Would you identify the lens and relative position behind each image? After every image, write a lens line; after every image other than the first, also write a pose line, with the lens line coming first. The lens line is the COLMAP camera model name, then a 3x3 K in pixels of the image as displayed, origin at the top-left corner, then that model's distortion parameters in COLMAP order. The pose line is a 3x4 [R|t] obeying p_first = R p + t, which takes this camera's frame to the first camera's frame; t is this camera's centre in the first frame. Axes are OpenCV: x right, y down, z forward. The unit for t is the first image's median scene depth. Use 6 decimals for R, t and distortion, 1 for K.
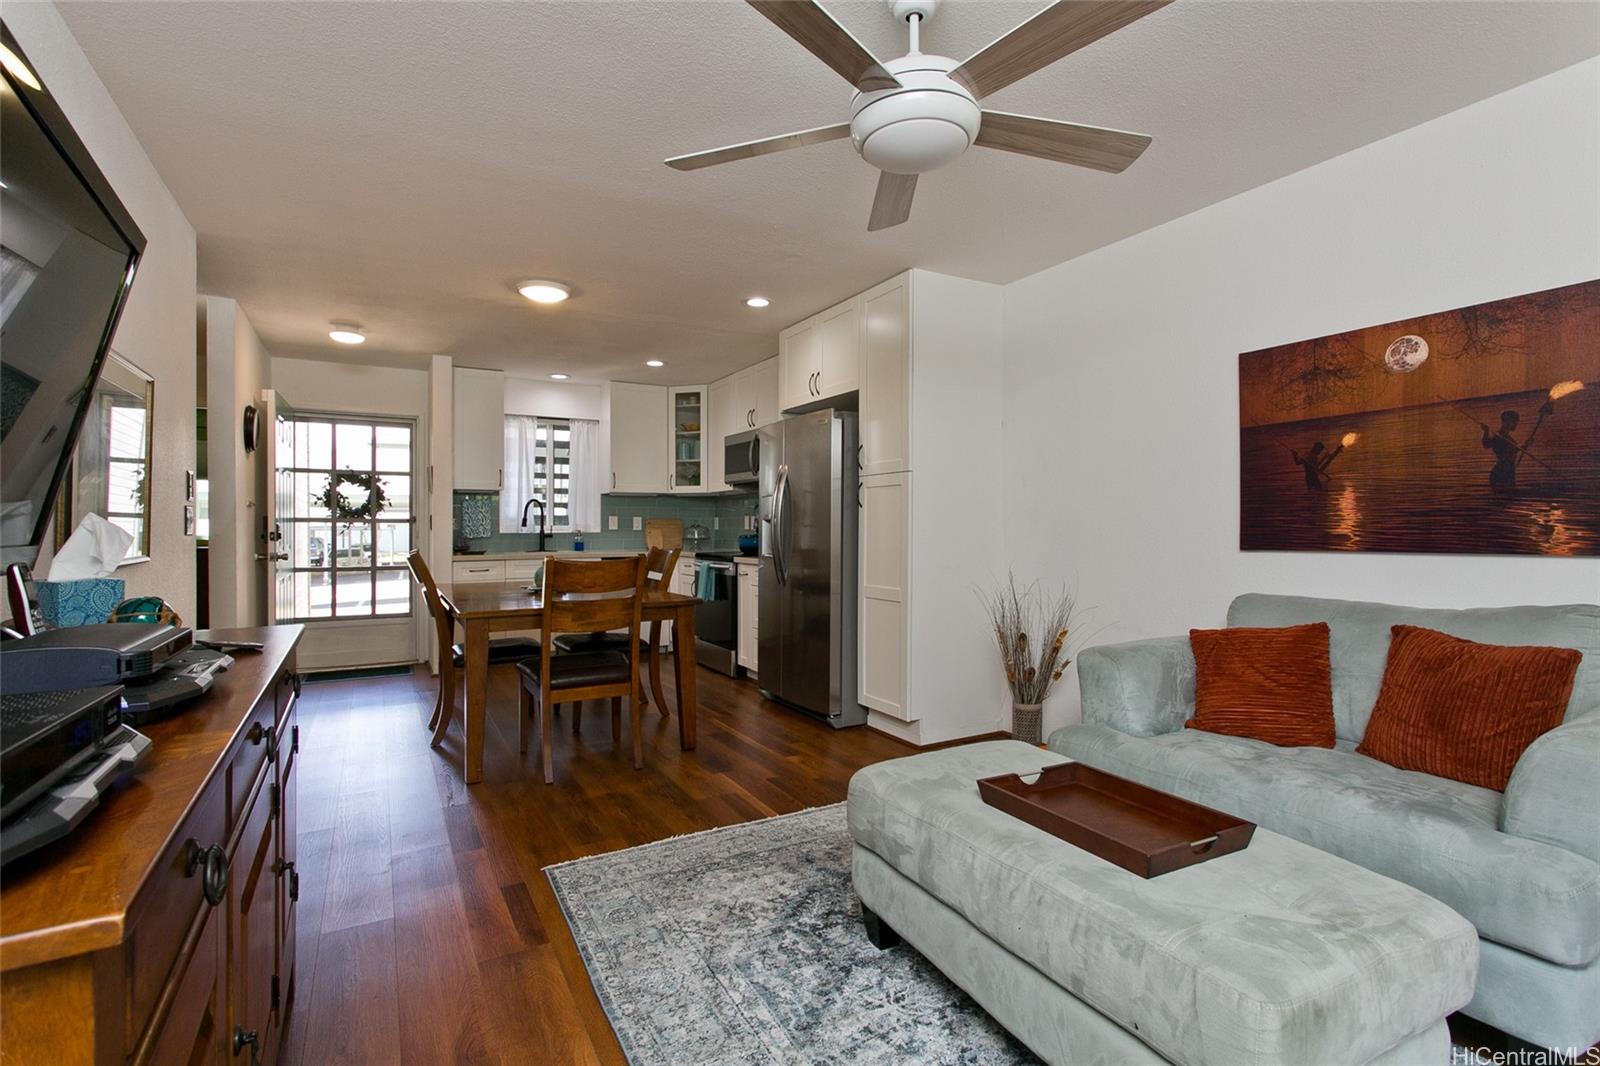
lens RADIAL K [[757.1, 0, 803.1], [0, 757.1, 524.9], [0, 0, 1]] dist [-0.001215, 0.001342]
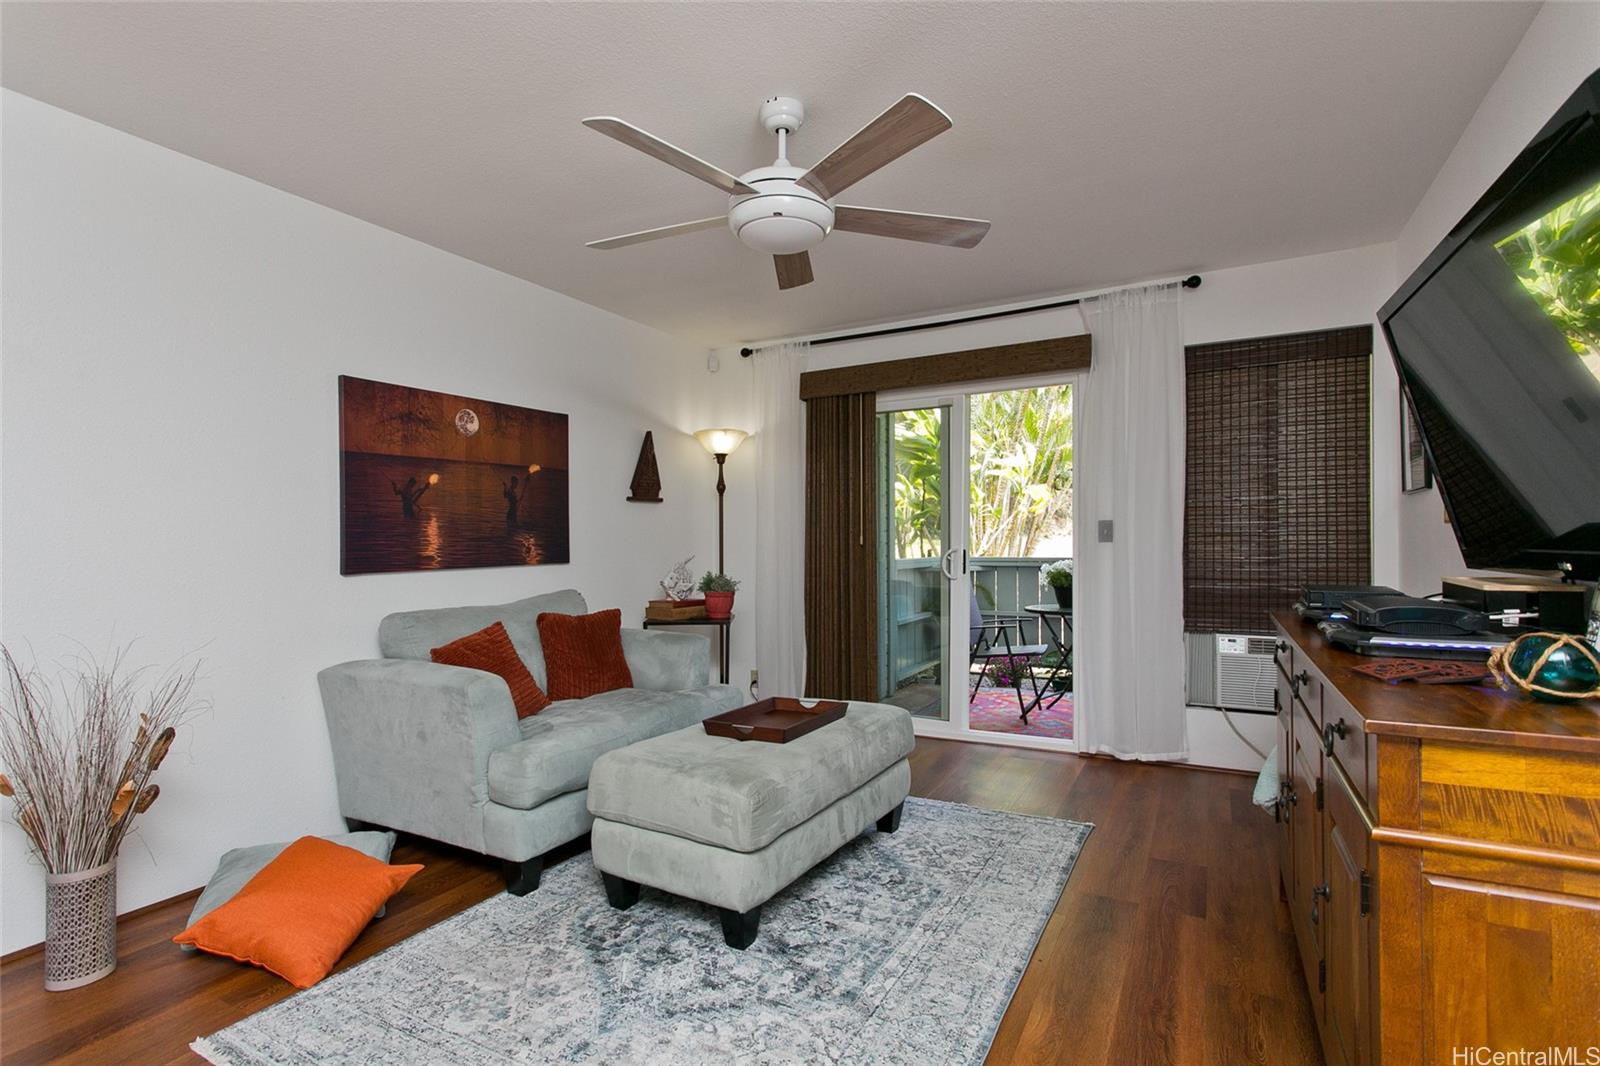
lens RADIAL K [[757.1, 0, 803.0], [0, 757.1, 541.6], [0, 0, 1]] dist [-0.001215, 0.001342]
pose [[-0.529413, 0.012775, 0.848268, -0.277224], [0.016520, 0.999852, -0.004747, 0.002190], [-0.848203, 0.011500, -0.529546, 0.493345]]
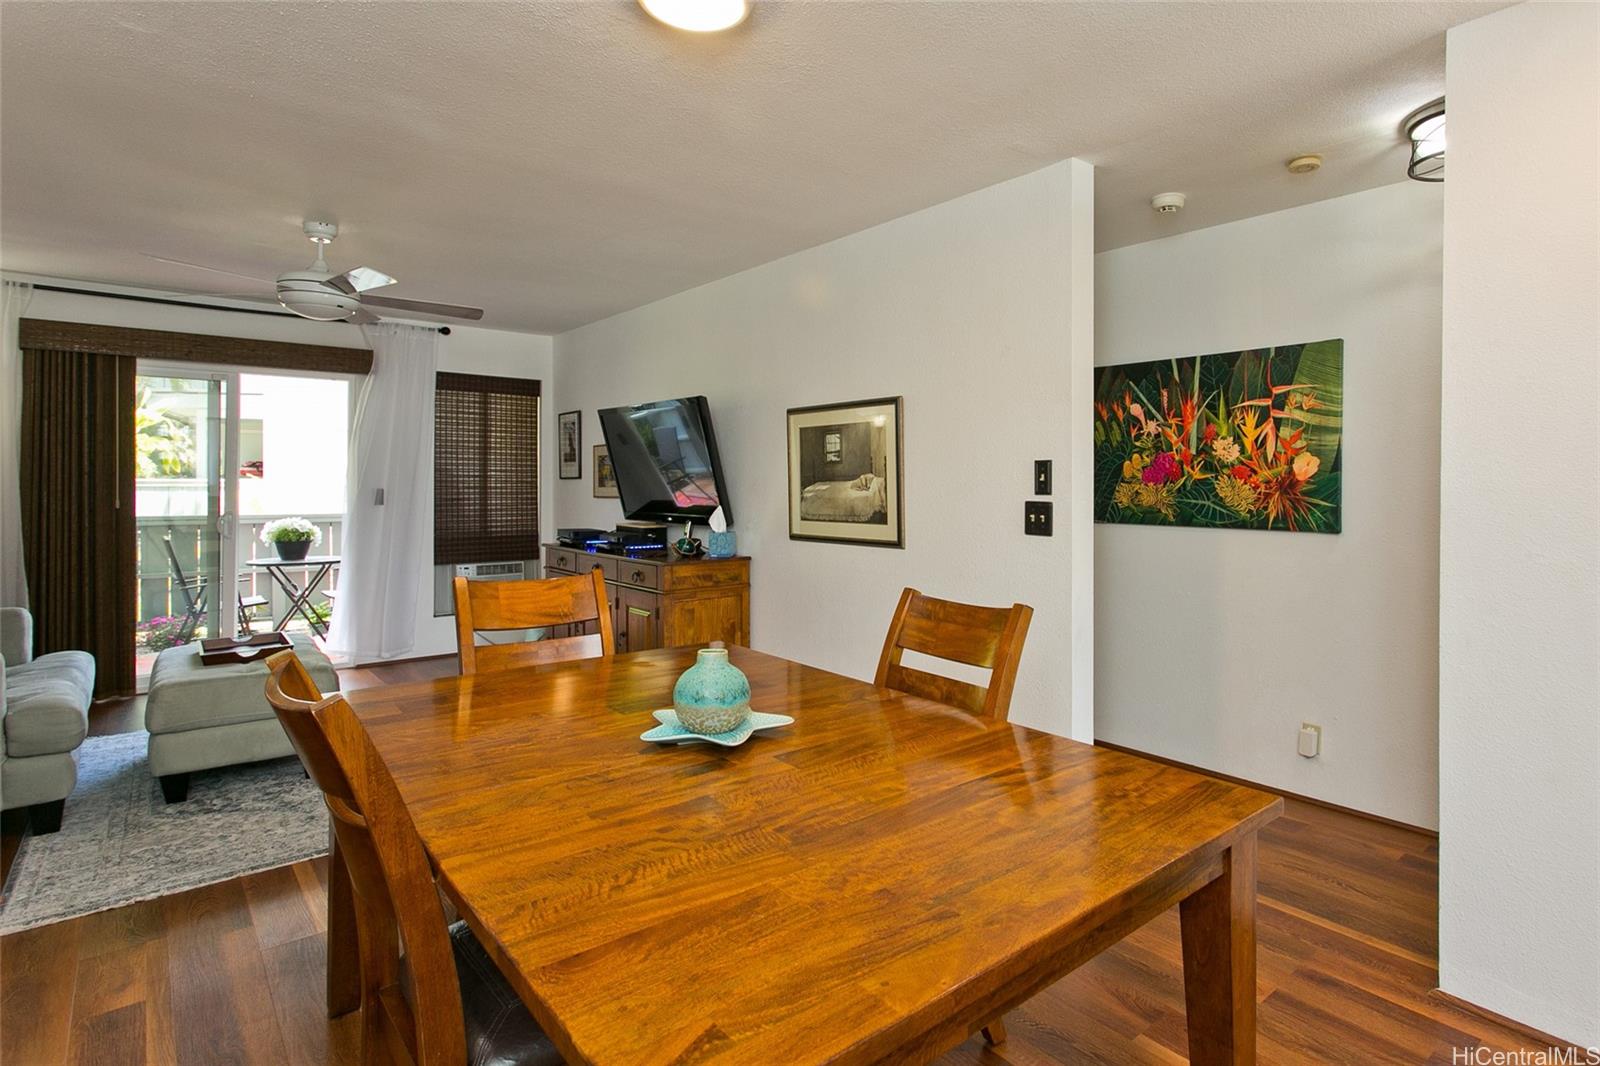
lens RADIAL K [[825.5, 0, 879.9], [0, 825.5, 475.6], [0, 0, 1]] dist [0.002453, 0.000541]
pose [[-0.979208, -0.000532, -0.202856, -0.238698], [0.000489, 0.999987, -0.004981, -0.025804], [0.202857, -0.004976, -0.979196, 1.000191]]
